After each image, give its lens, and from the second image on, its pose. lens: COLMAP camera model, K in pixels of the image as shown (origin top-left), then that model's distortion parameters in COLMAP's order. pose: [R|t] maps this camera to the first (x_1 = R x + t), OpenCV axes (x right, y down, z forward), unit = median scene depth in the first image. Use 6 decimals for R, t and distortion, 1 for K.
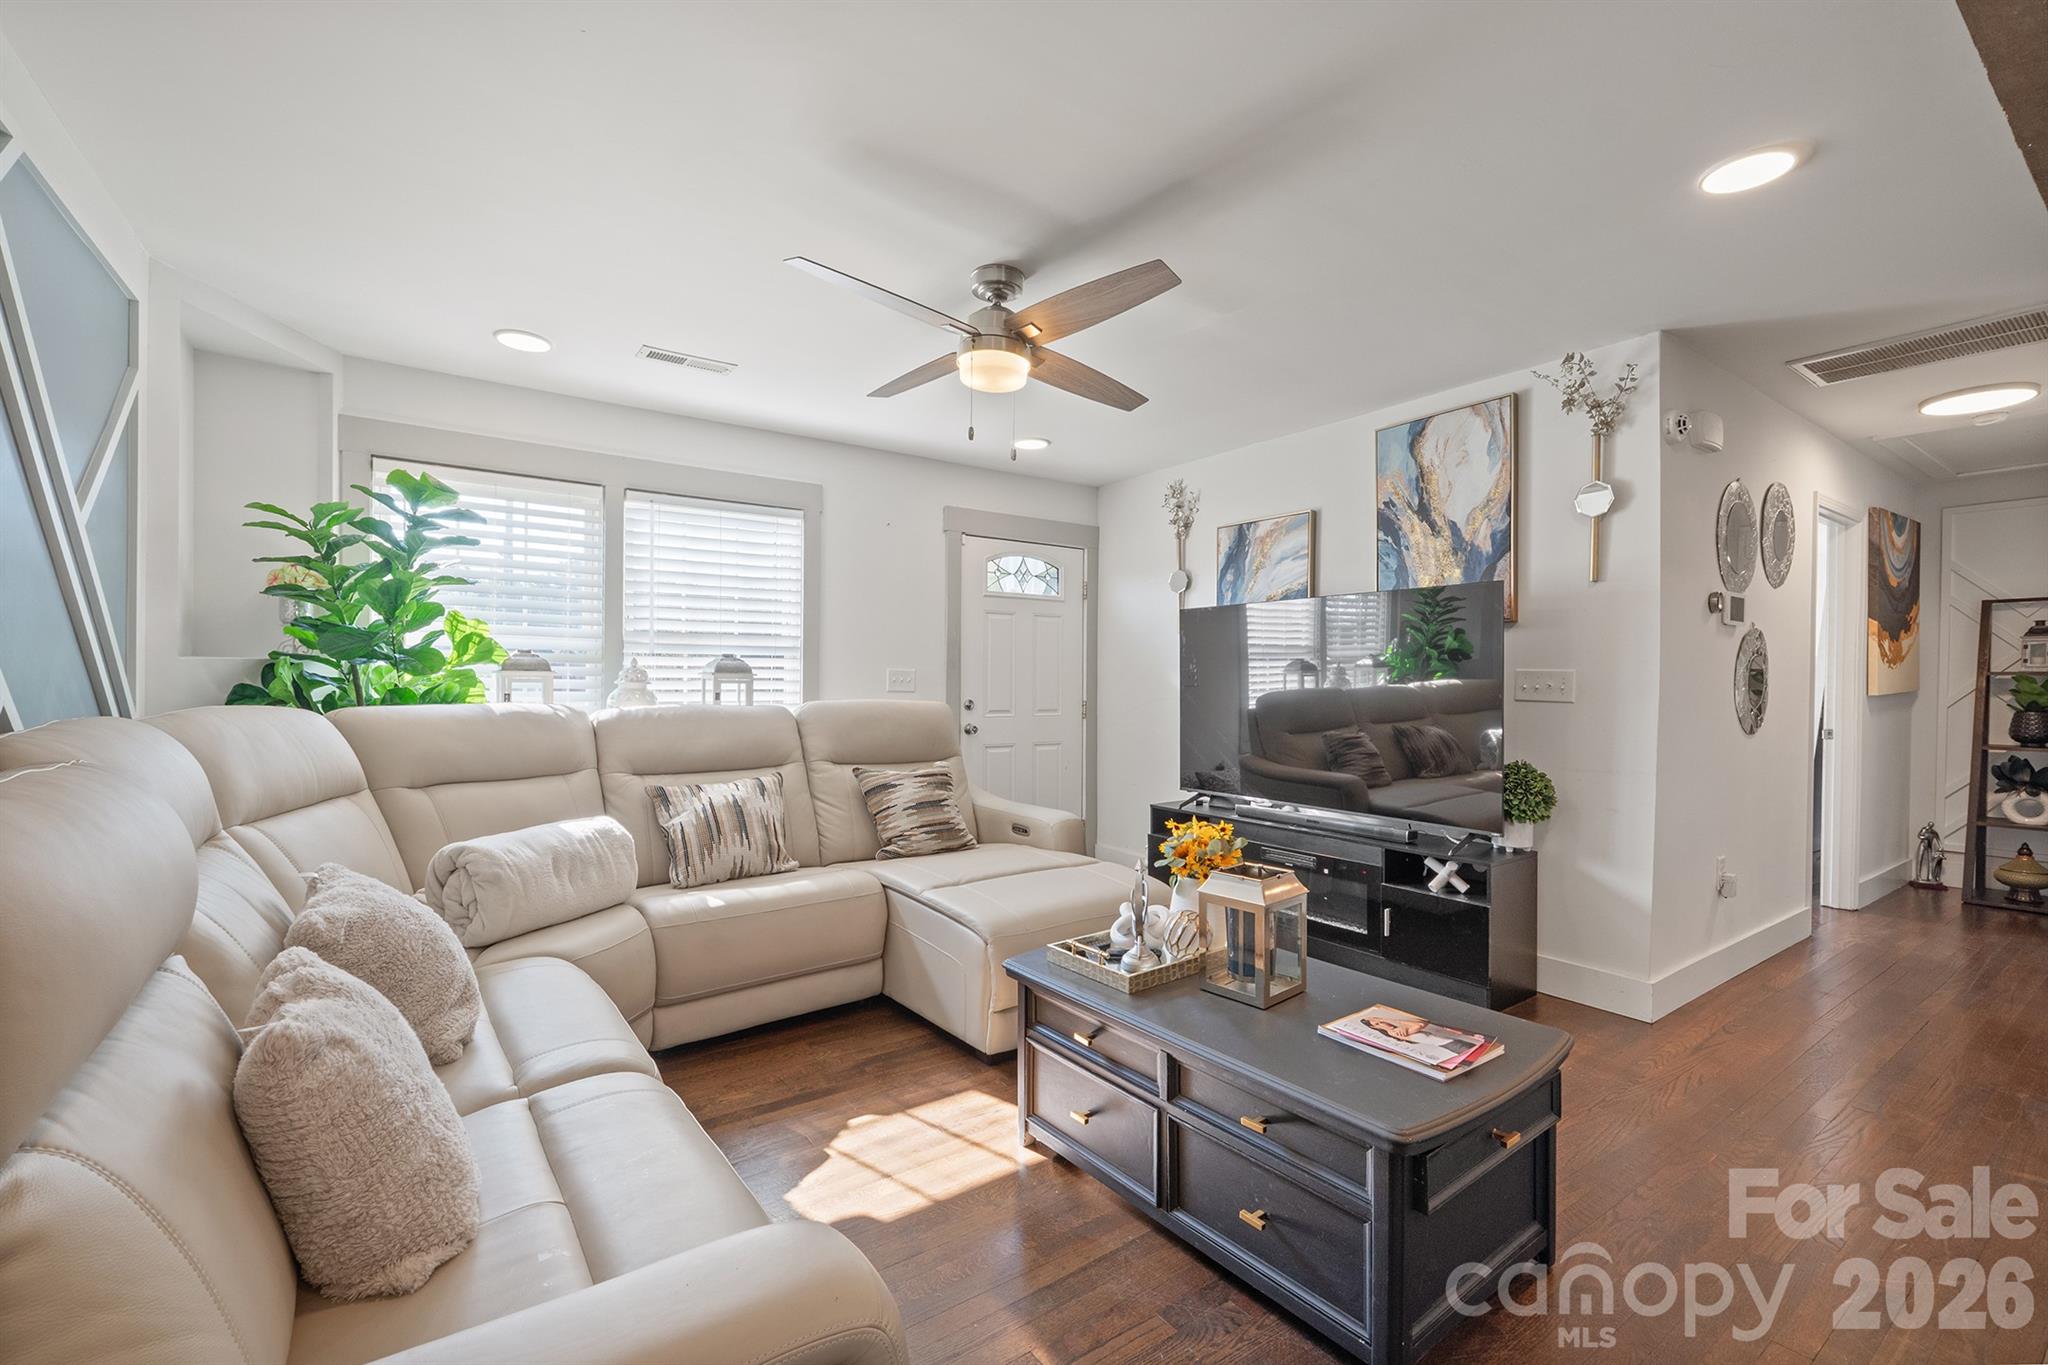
lens RADIAL K [[873.7, 0, 1018.0], [0, 873.7, 690.1], [0, 0, 1]] dist [-0.000647, -0.000112]
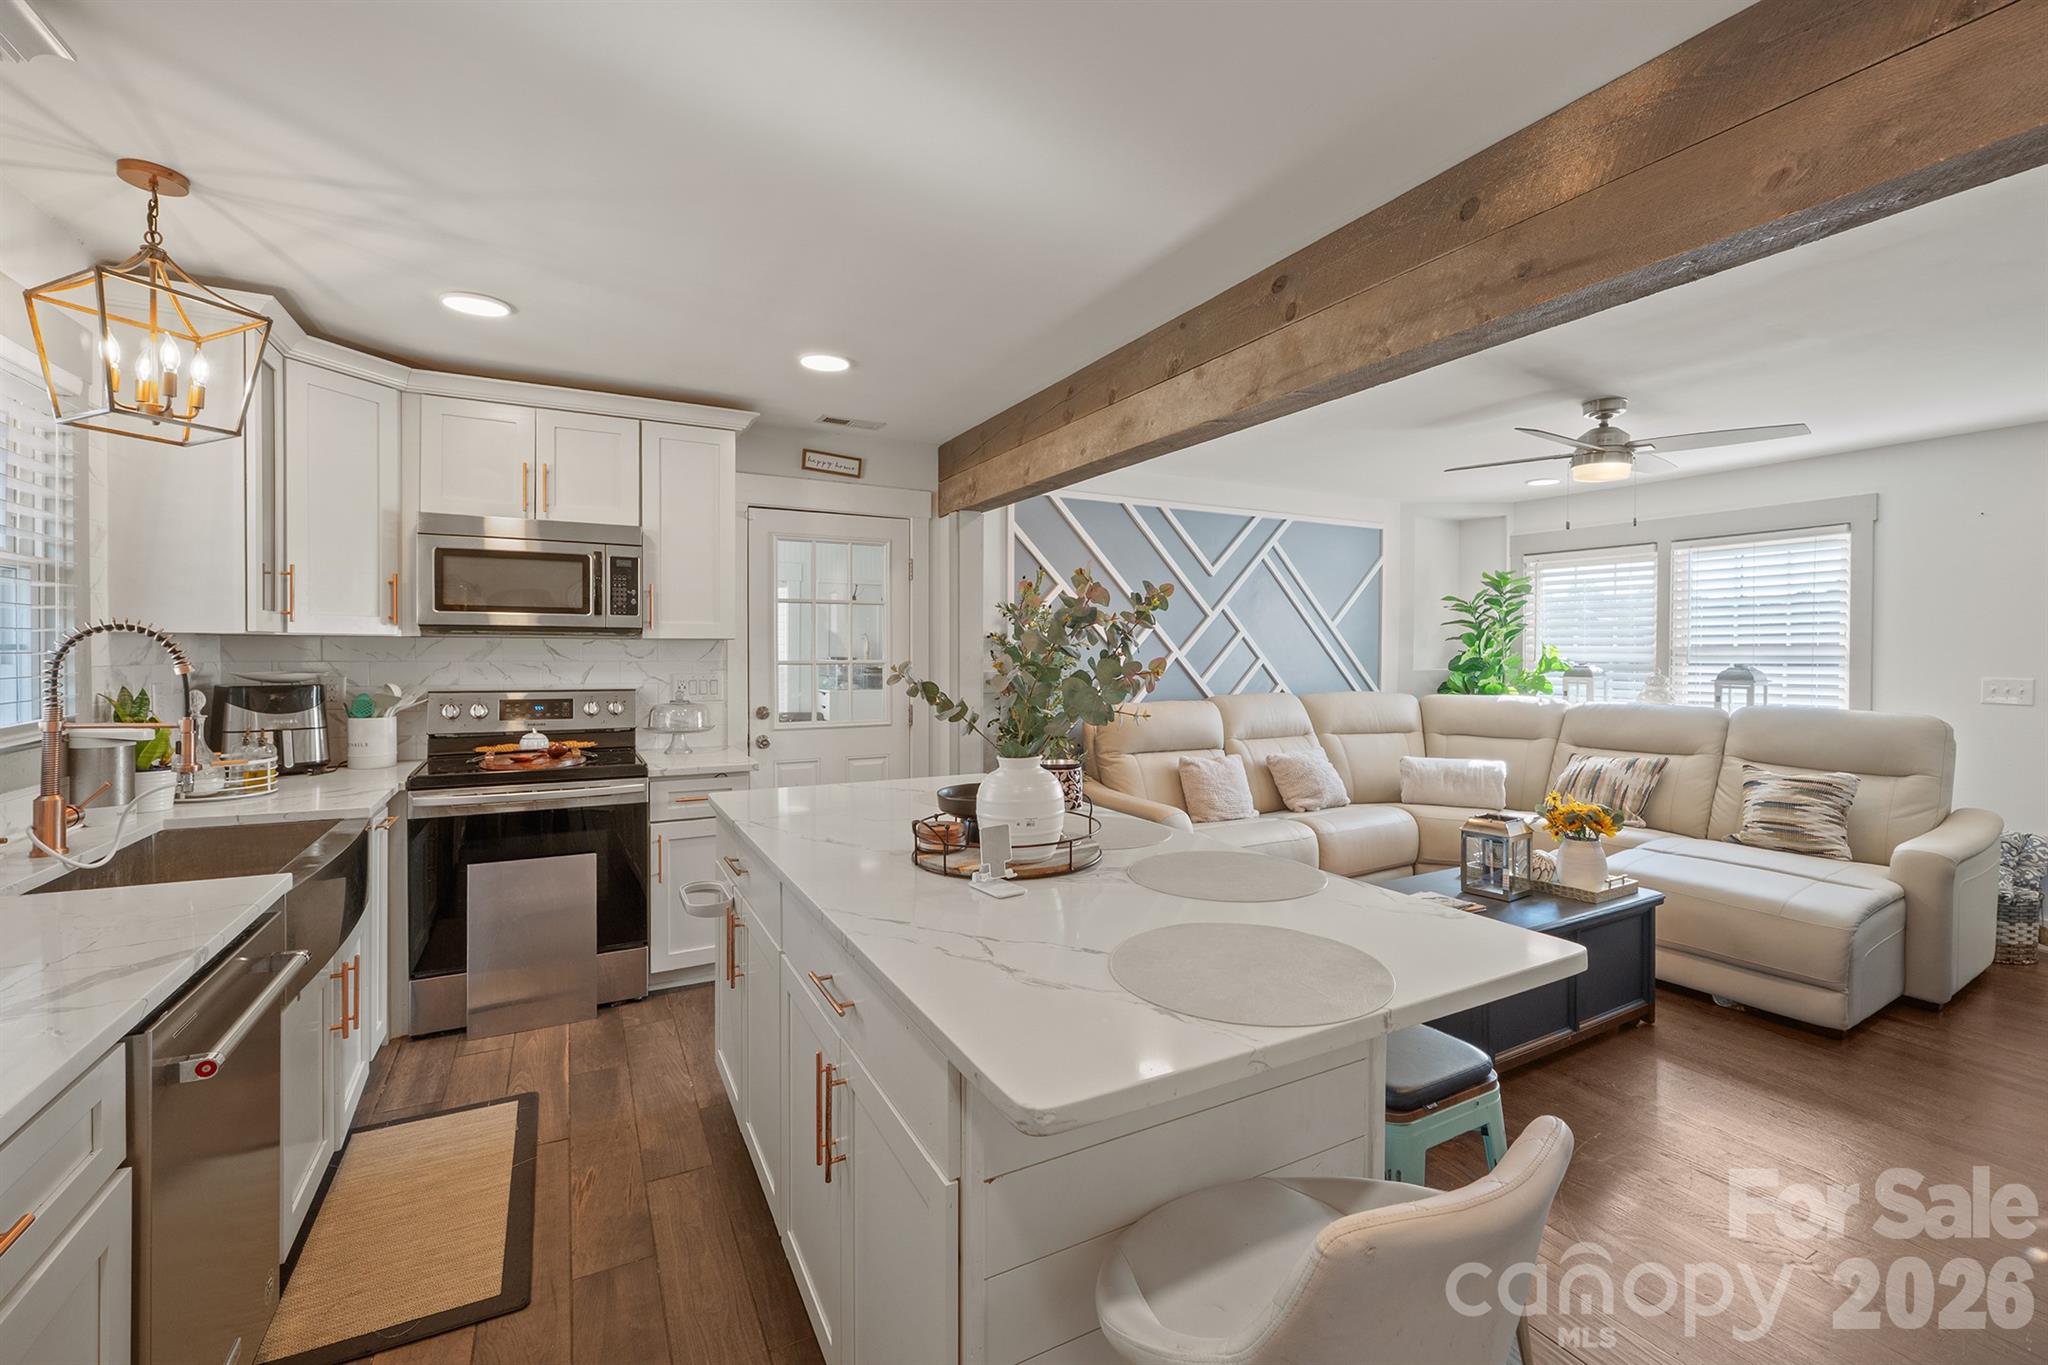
lens RADIAL K [[865.8, 0, 1027.9], [0, 865.8, 665.9], [0, 0, 1]] dist [-0.008451, 0.000056]
pose [[-0.116291, 0.005545, -0.993200, 1.113334], [-0.013837, 0.999878, 0.007202, -0.039377], [0.993119, 0.014581, -0.116200, 0.193671]]
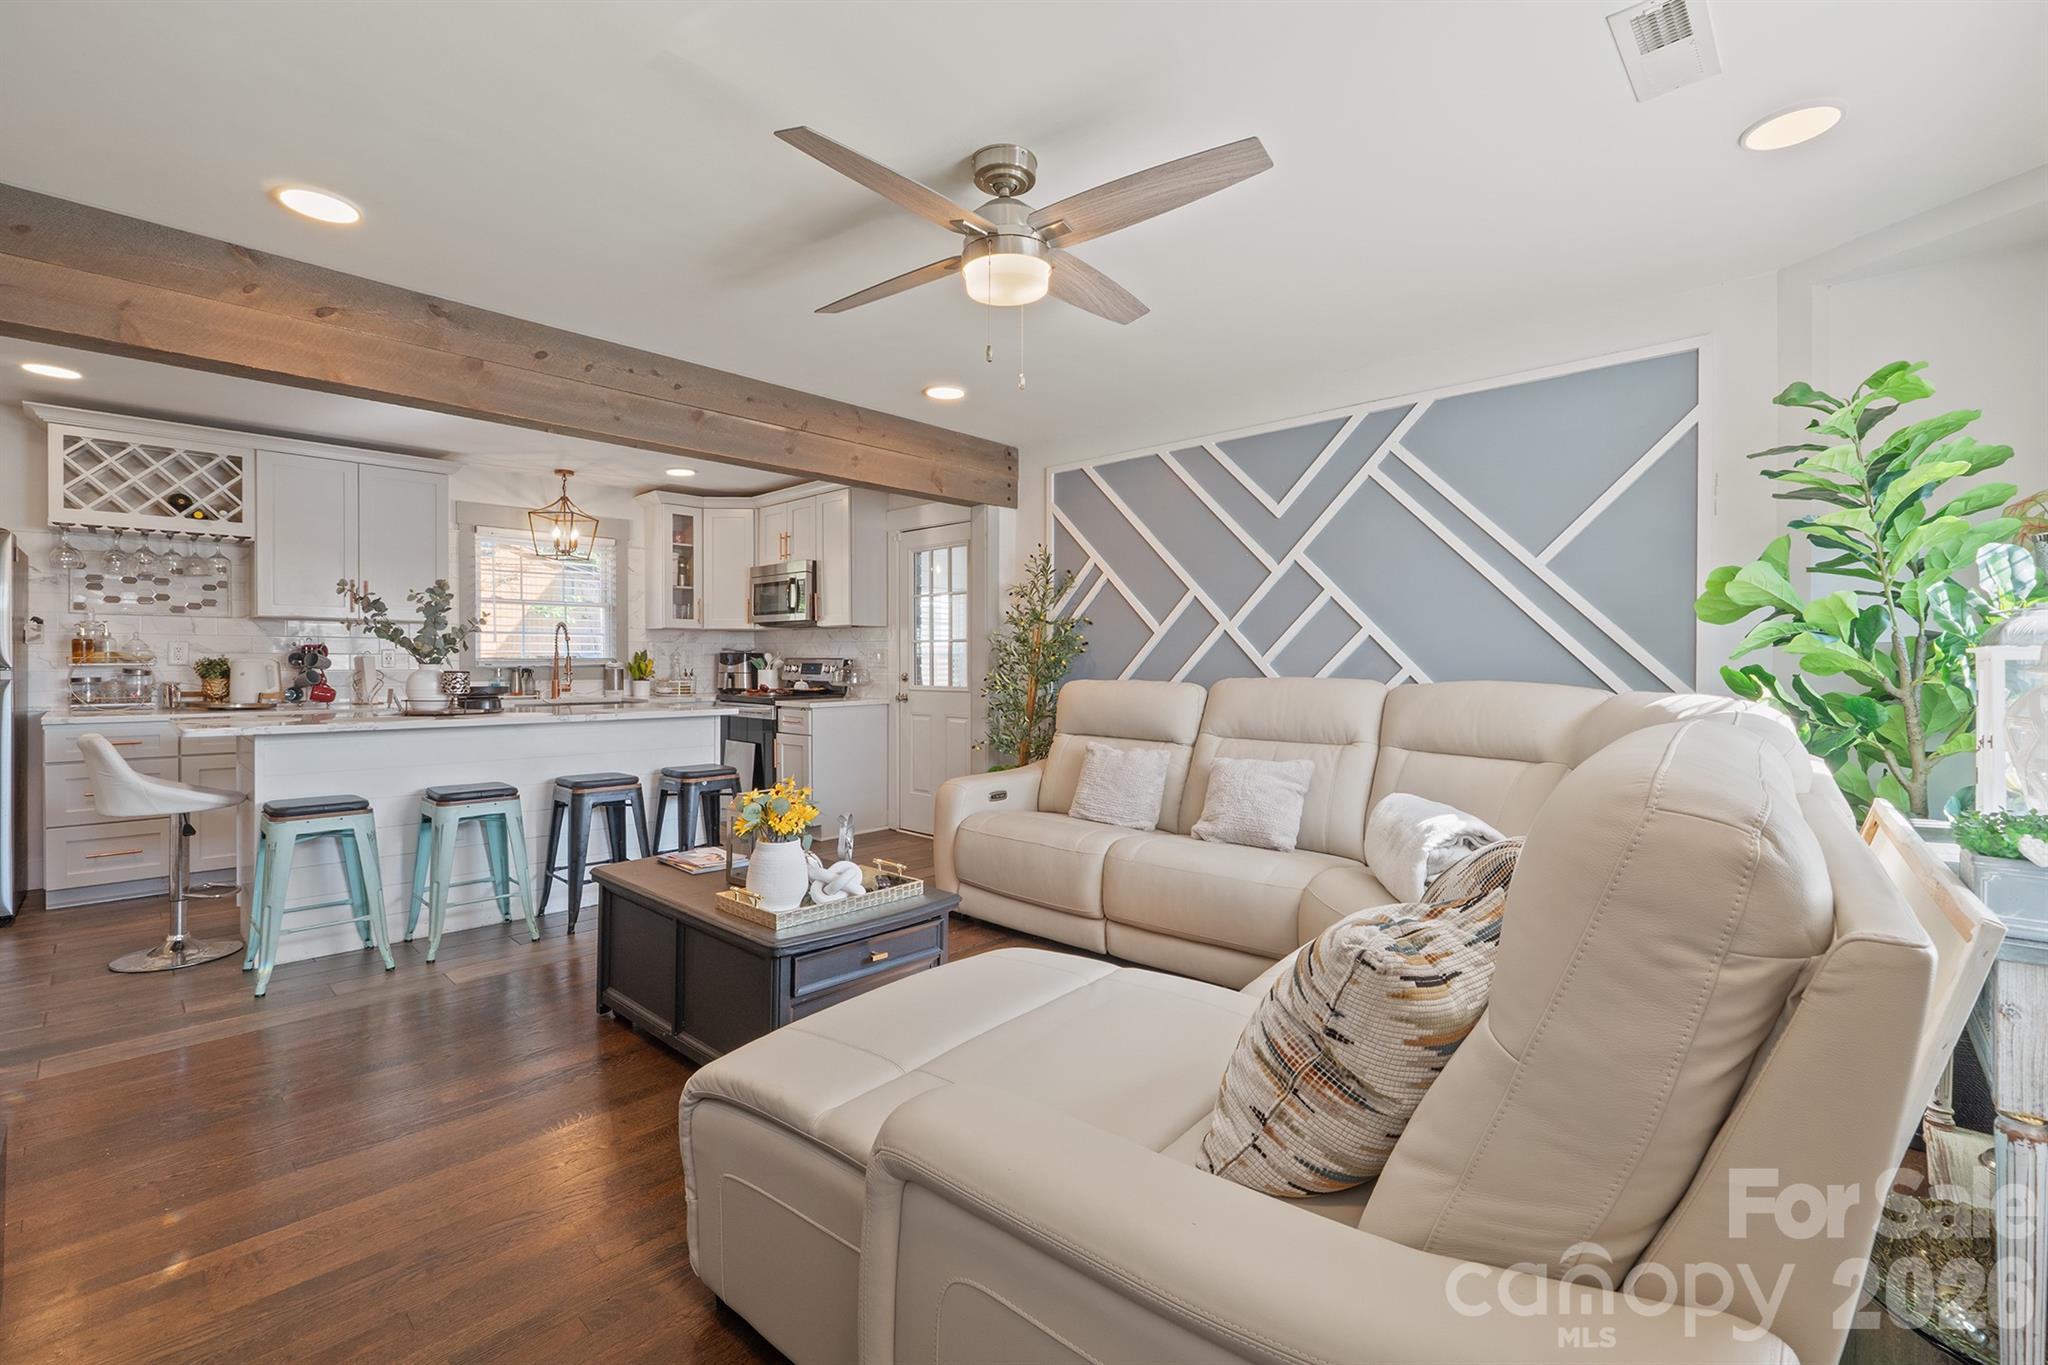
lens RADIAL K [[862.9, 0, 1025.9], [0, 862.9, 673.2], [0, 0, 1]] dist [-0.006165, -0.000467]
pose [[-0.978062, -0.010484, -0.208051, 0.096765], [-0.015166, 0.999666, 0.020923, -0.007837], [0.207762, 0.023619, -0.977894, 1.378228]]
